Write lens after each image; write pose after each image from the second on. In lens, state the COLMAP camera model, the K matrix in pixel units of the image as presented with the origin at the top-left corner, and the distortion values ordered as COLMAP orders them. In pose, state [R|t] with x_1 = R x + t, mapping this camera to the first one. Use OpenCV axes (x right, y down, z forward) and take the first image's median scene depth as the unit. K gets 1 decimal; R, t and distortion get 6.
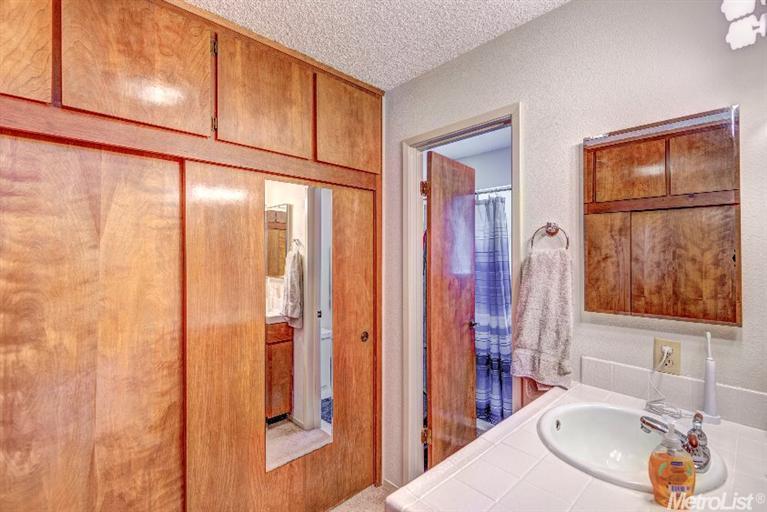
lens RADIAL K [[352.0, 0, 383.5], [0, 352.0, 256.0], [0, 0, 1]] dist [-0.000375, -0.000081]
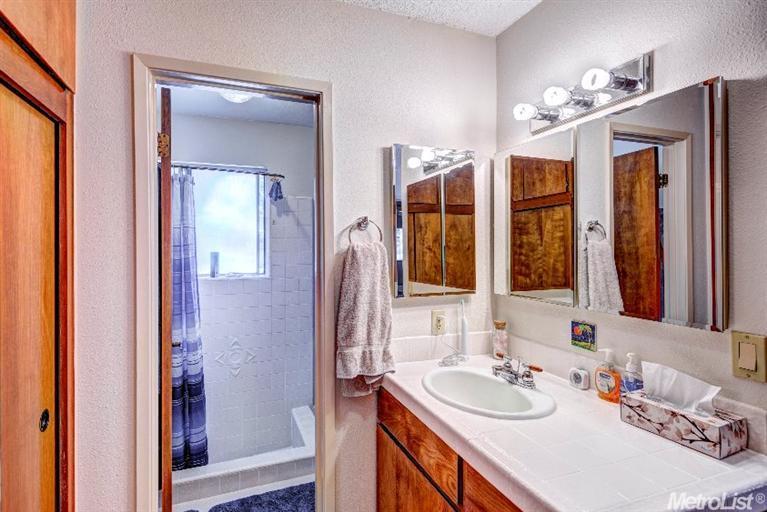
lens RADIAL K [[365.5, 0, 383.5], [0, 365.5, 256.0], [0, 0, 1]] dist [0.000046, 0.000046]
pose [[0.380017, -0.015875, 0.924843, -0.489812], [0.008397, 0.999871, 0.013713, 0.003568], [-0.924941, 0.002554, 0.380101, 0.550956]]
